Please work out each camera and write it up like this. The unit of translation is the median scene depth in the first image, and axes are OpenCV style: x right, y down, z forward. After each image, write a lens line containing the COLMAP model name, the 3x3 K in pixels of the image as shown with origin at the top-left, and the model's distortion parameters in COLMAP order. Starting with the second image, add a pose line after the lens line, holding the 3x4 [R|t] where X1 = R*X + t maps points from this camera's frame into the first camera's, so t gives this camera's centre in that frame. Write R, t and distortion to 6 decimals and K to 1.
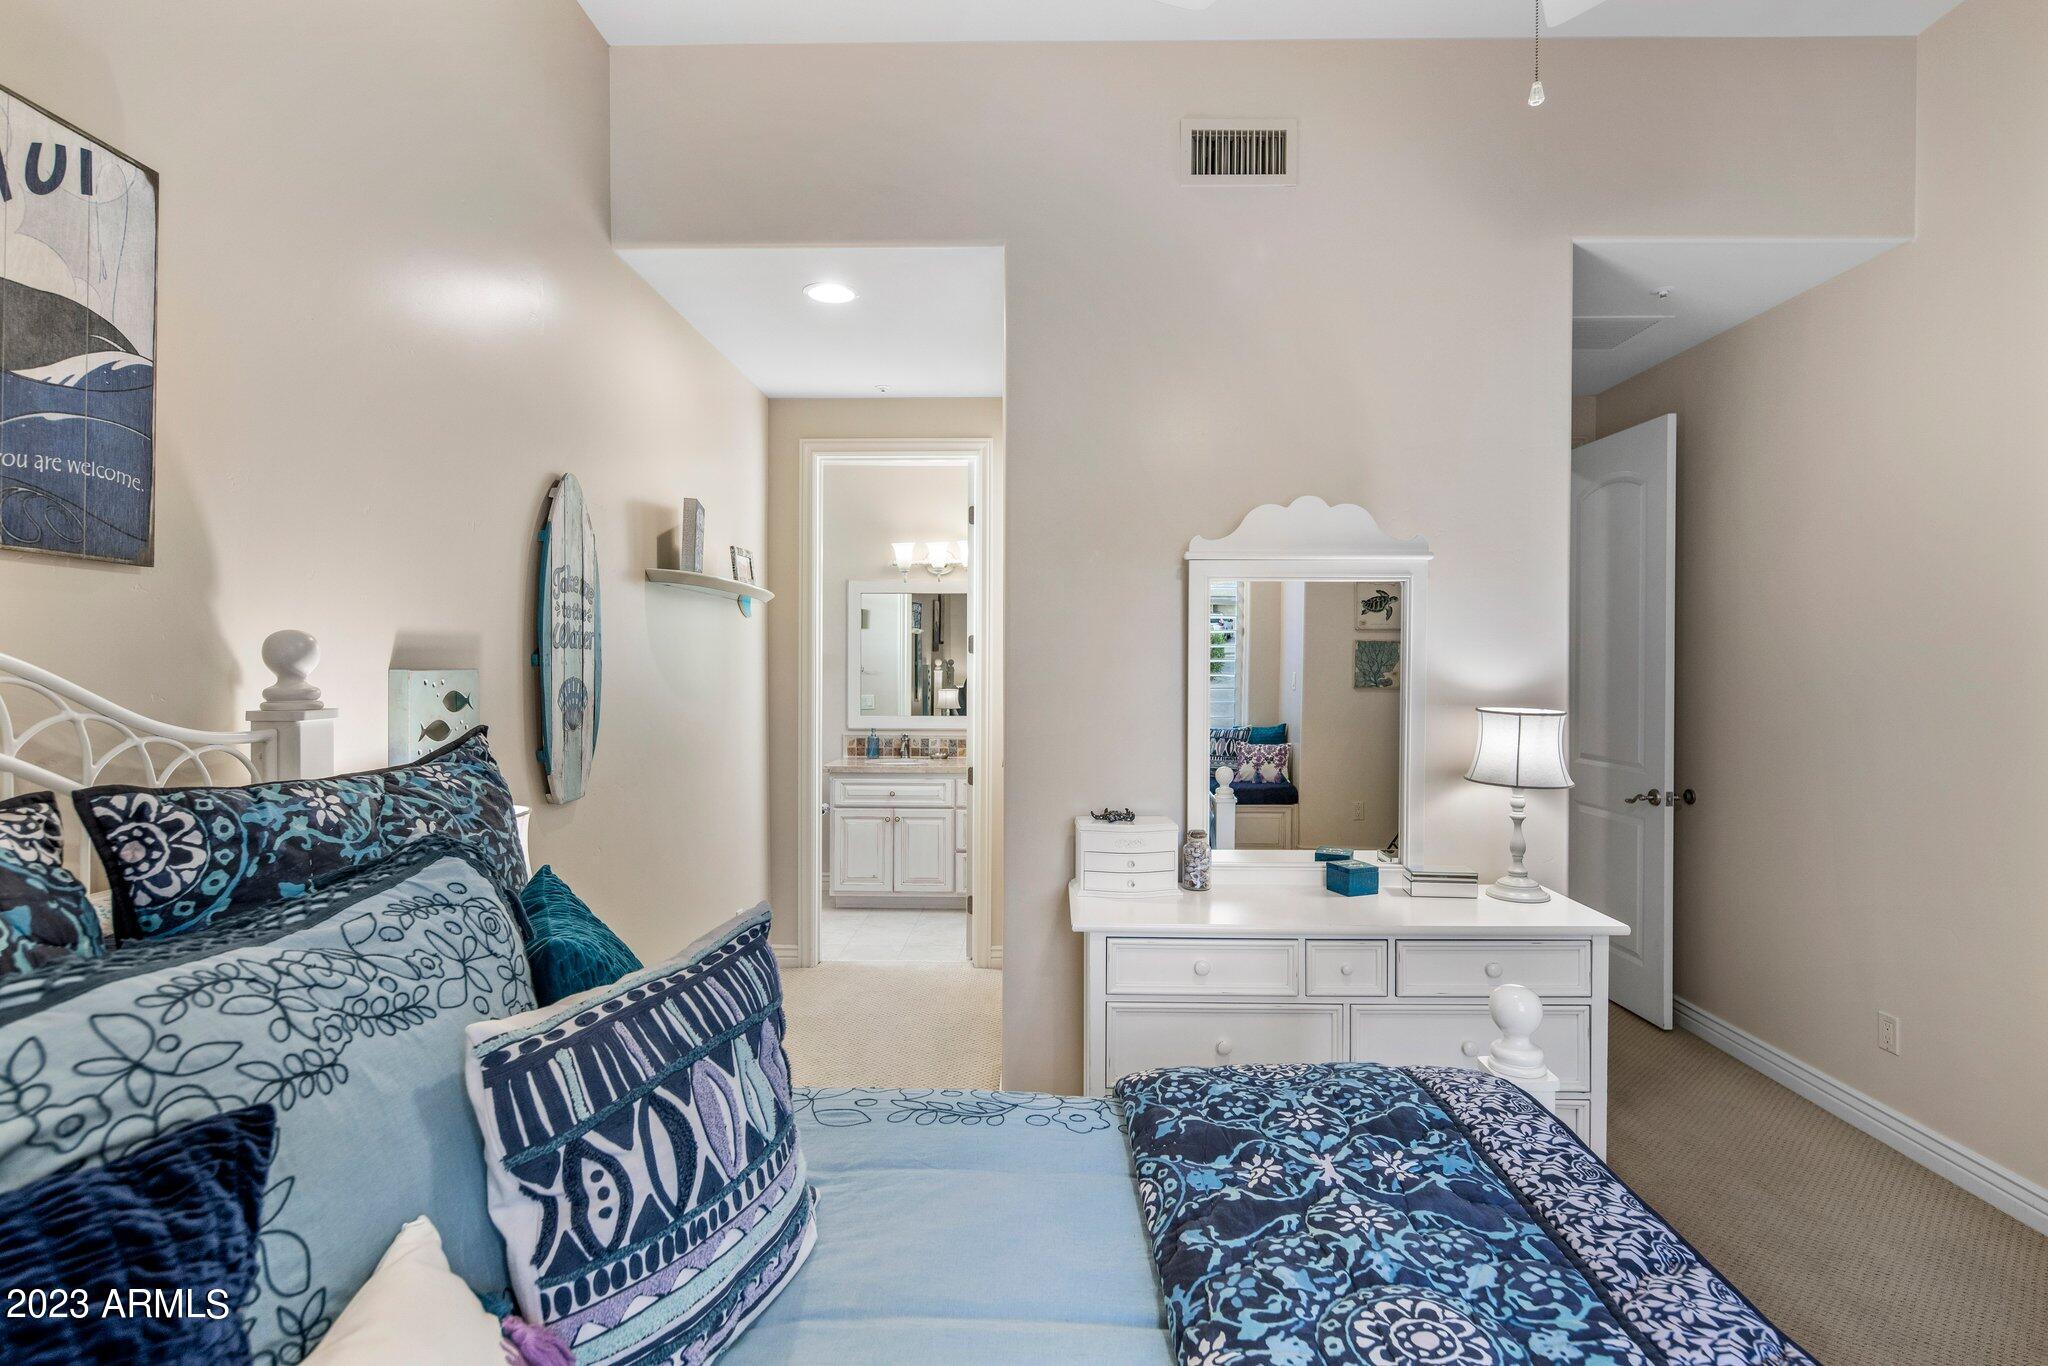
lens RADIAL K [[985.6, 0, 1027.3], [0, 985.6, 675.7], [0, 0, 1]] dist [0.000873, -0.000267]
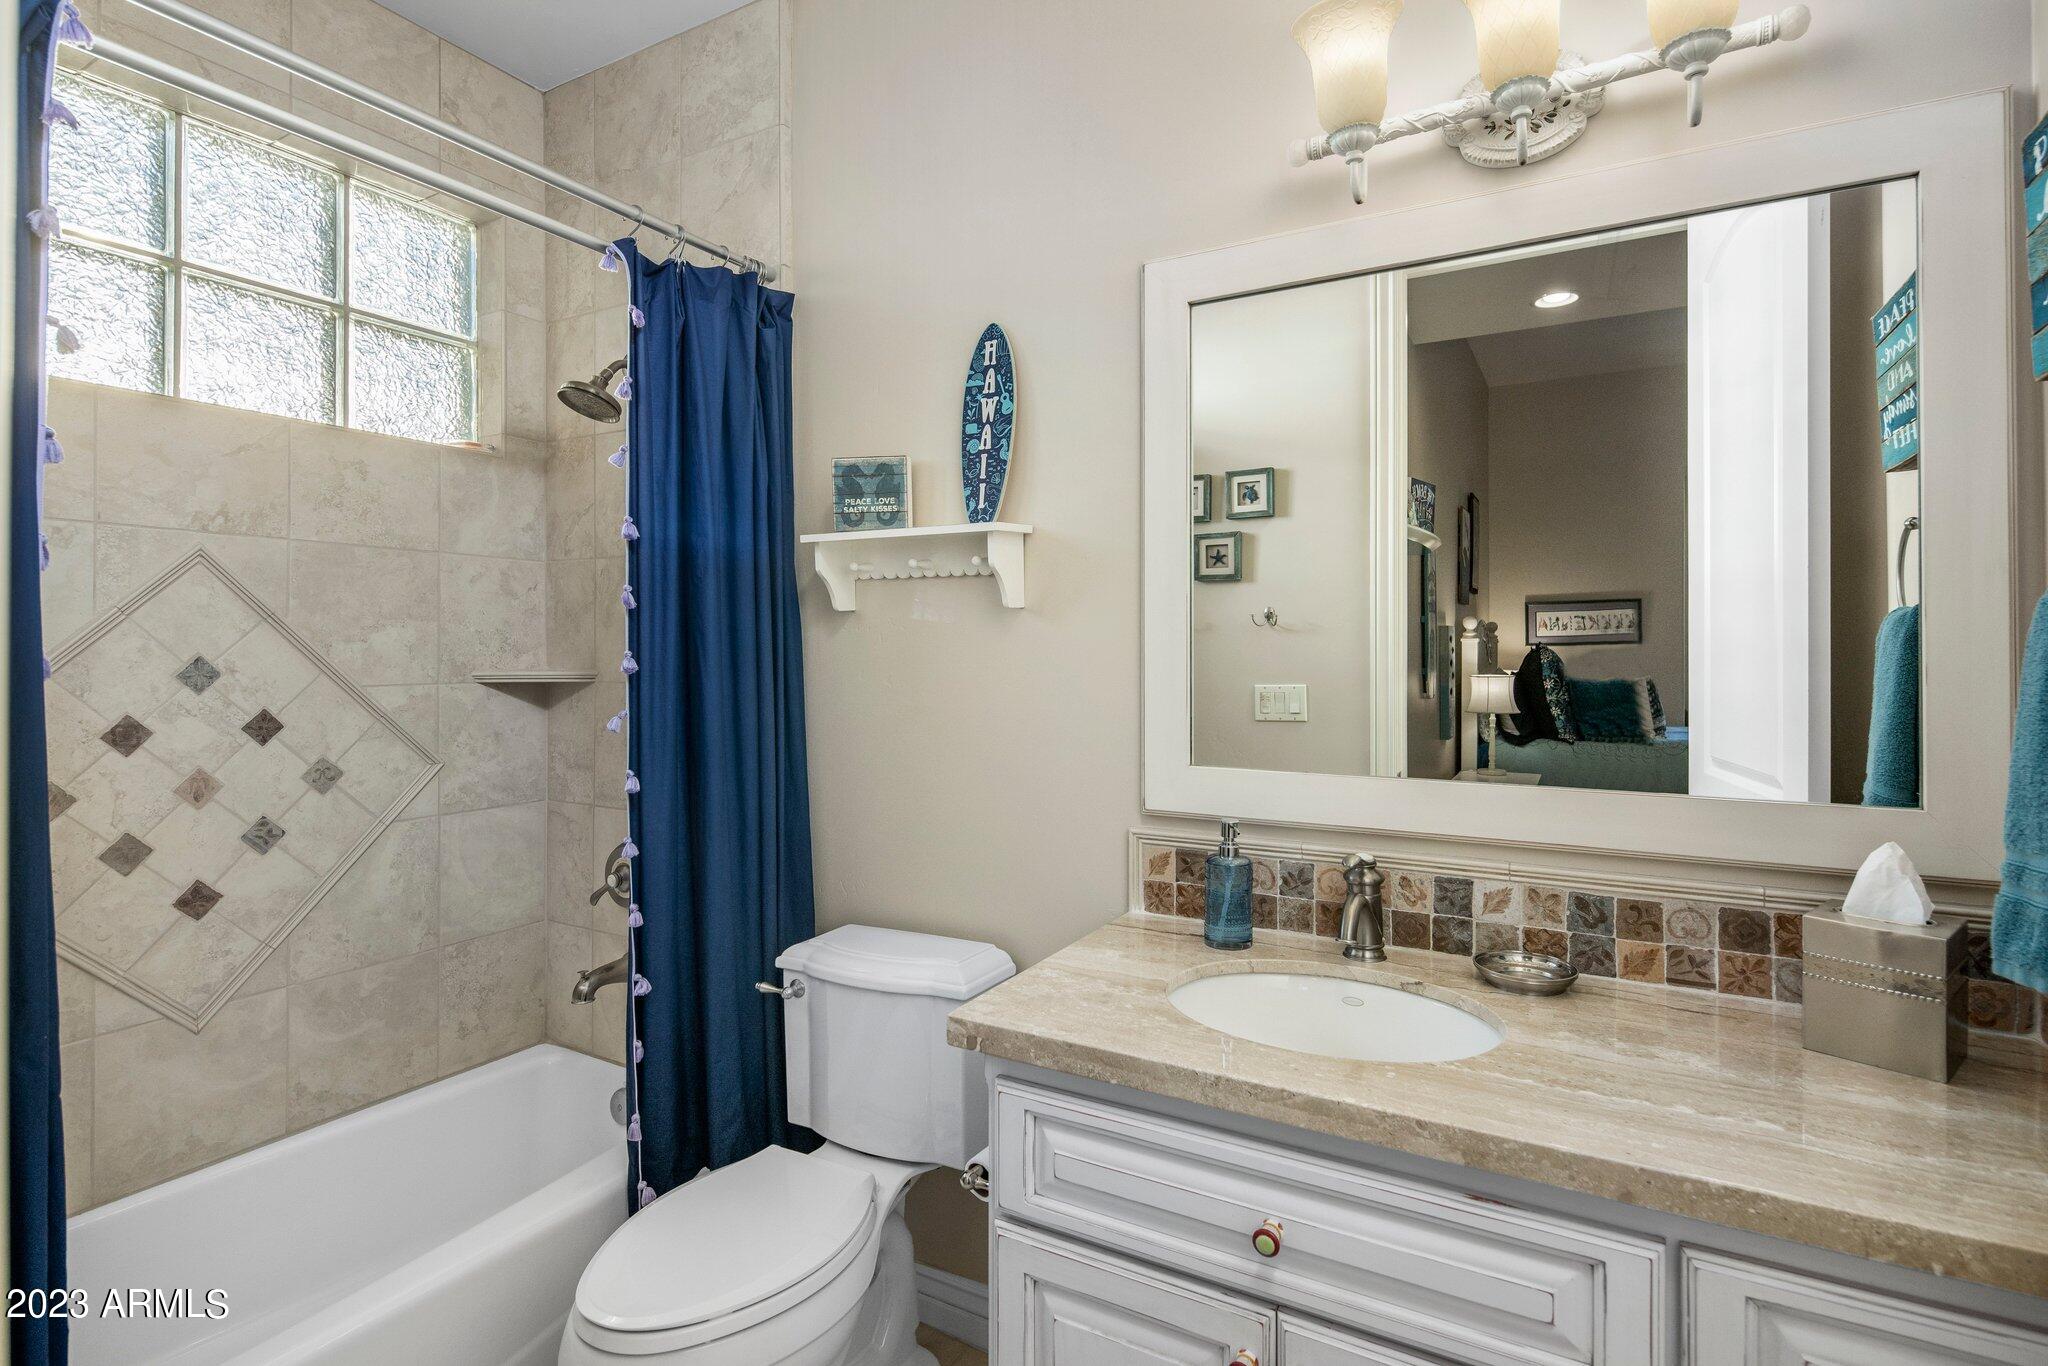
lens RADIAL K [[996.9, 0, 1035.0], [0, 996.9, 612.5], [0, 0, 1]] dist [0.001050, -0.001871]
pose [[0.882962, -0.016901, -0.469140, -0.078997], [-0.006453, 0.998820, -0.048128, 0.013128], [0.469400, 0.045522, 0.881811, 0.736732]]
